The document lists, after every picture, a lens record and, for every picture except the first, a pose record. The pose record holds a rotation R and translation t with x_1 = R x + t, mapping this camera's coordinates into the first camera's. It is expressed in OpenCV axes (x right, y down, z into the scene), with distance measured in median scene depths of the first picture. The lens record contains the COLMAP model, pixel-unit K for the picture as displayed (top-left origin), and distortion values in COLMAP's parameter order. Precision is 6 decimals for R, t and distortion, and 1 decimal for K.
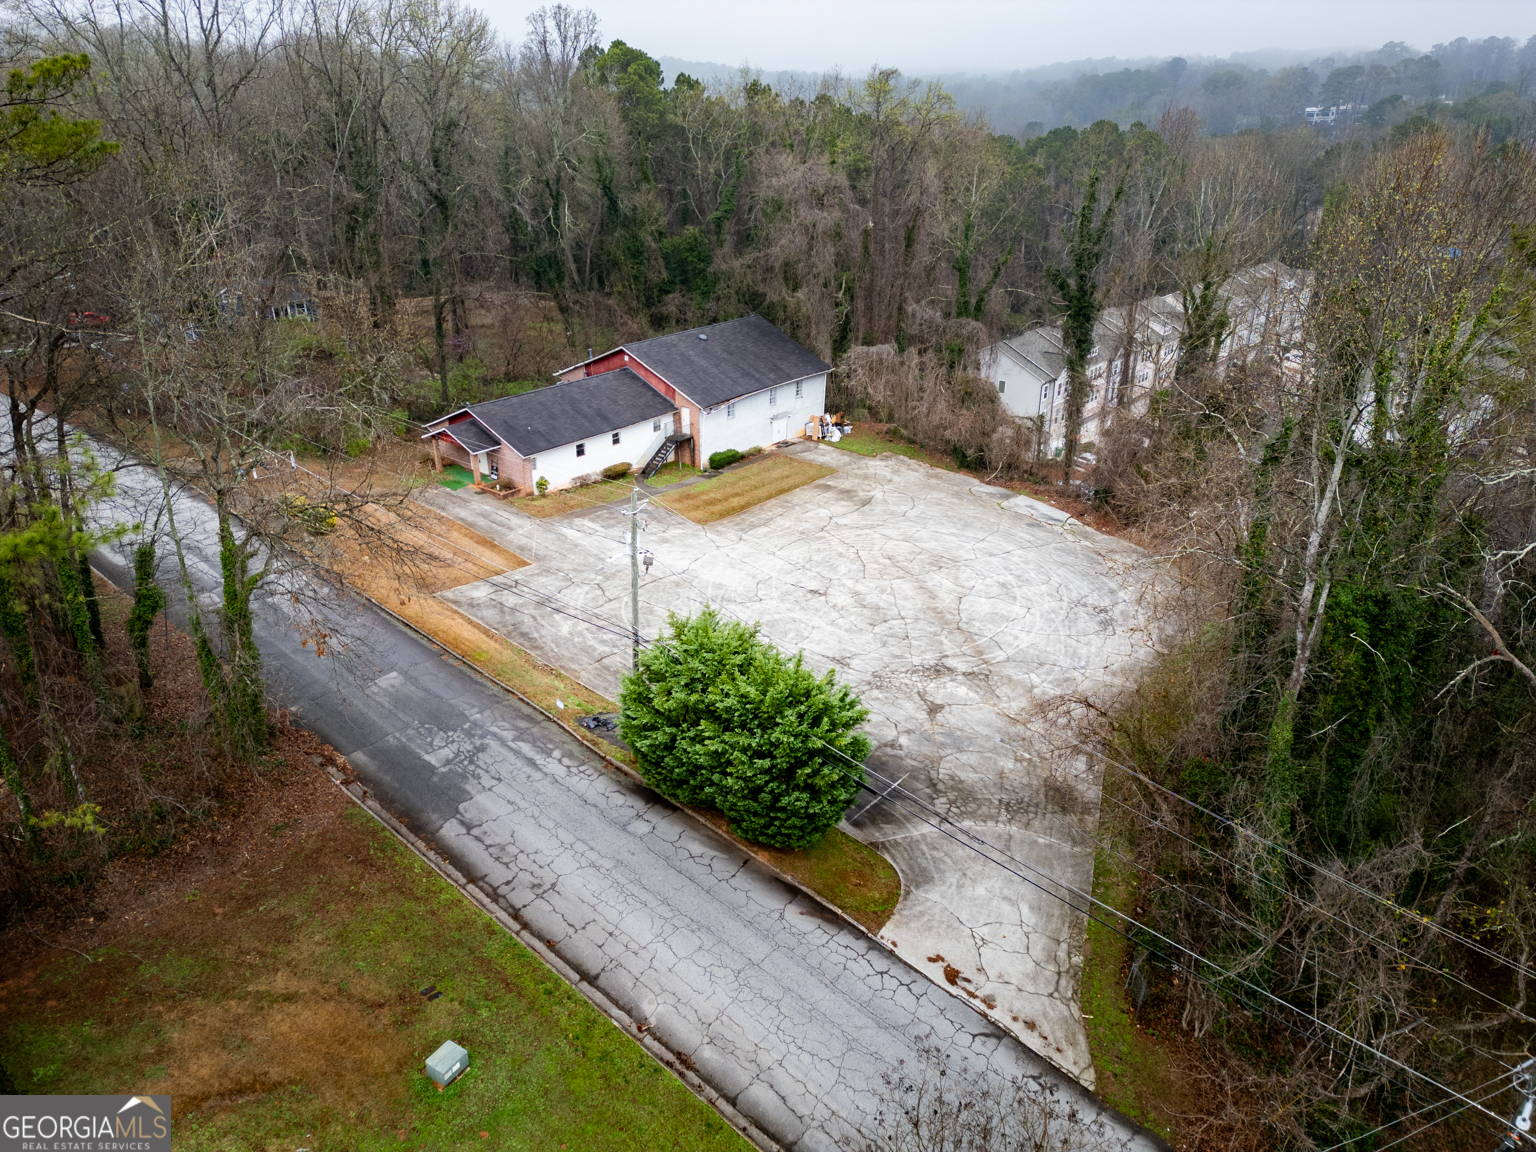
lens RADIAL K [[1062.0, 0, 768.0], [0, 1062.0, 576.0], [0, 0, 1]] dist [0.095216, -0.091053]
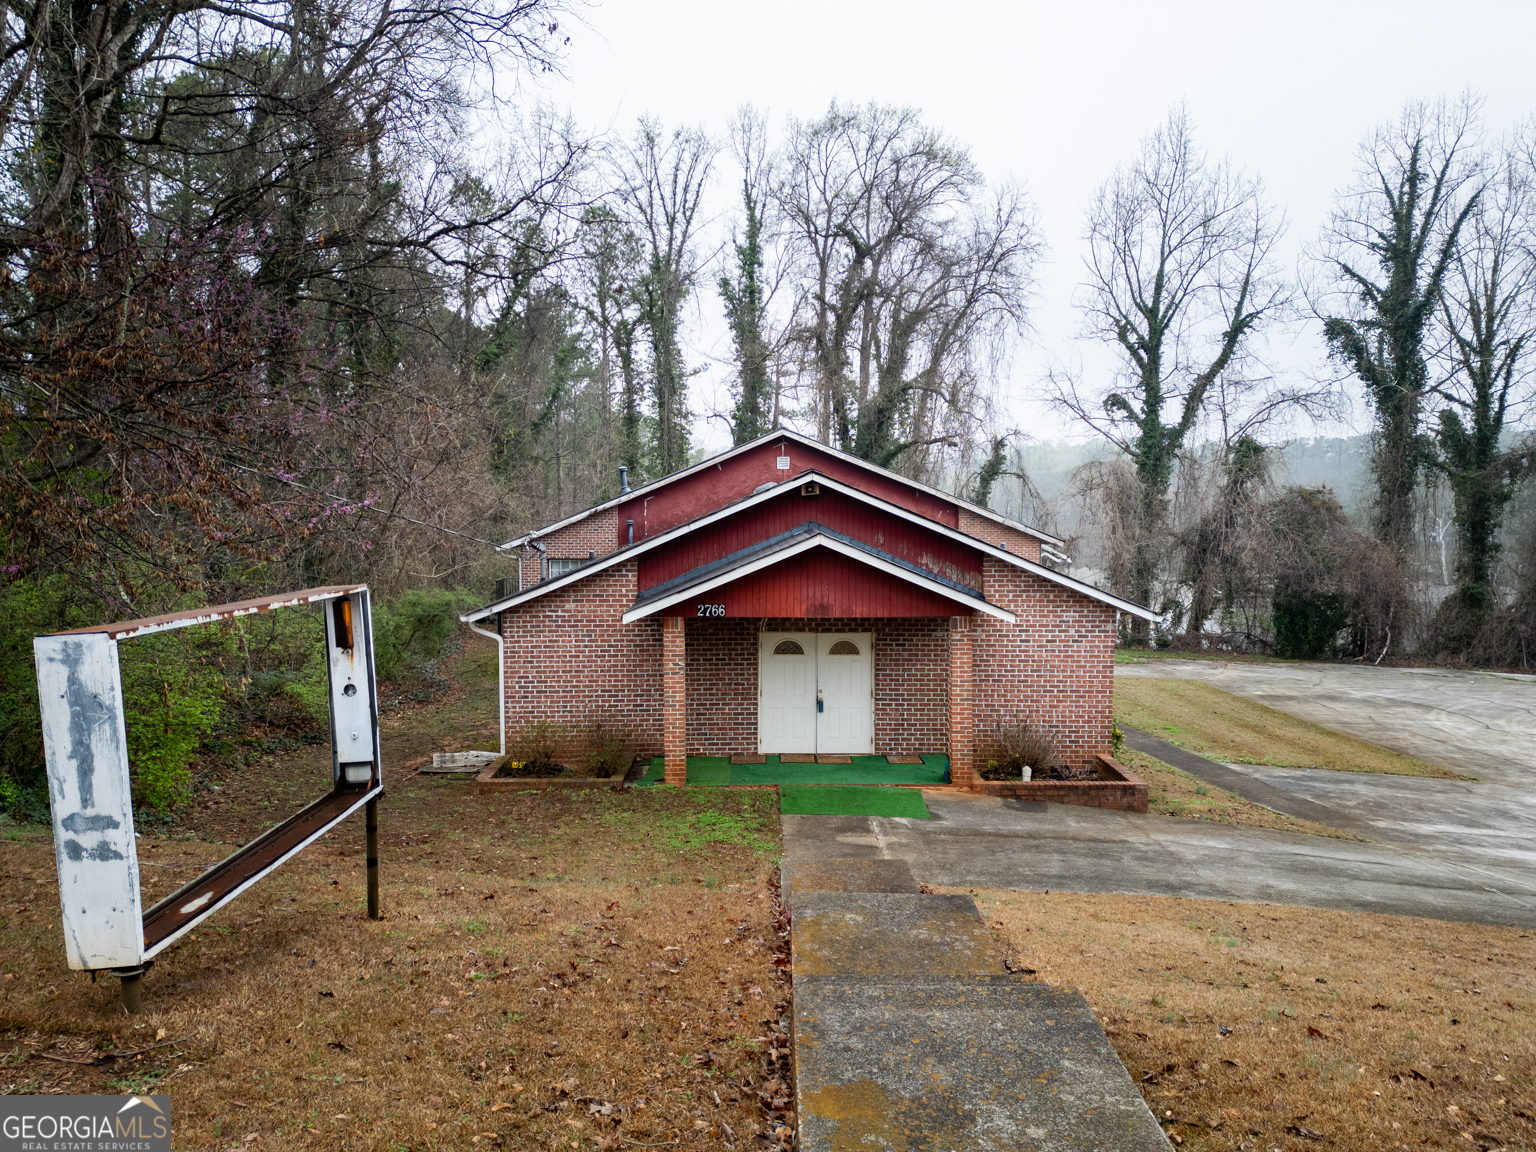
lens RADIAL K [[1062.0, 0, 768.0], [0, 1062.0, 576.0], [0, 0, 1]] dist [0.095216, -0.091053]
pose [[0.761959, -0.040920, 0.646331, -0.400871], [0.269139, 0.927748, -0.258551, -0.070438], [-0.589052, 0.370958, 0.717919, 0.767399]]
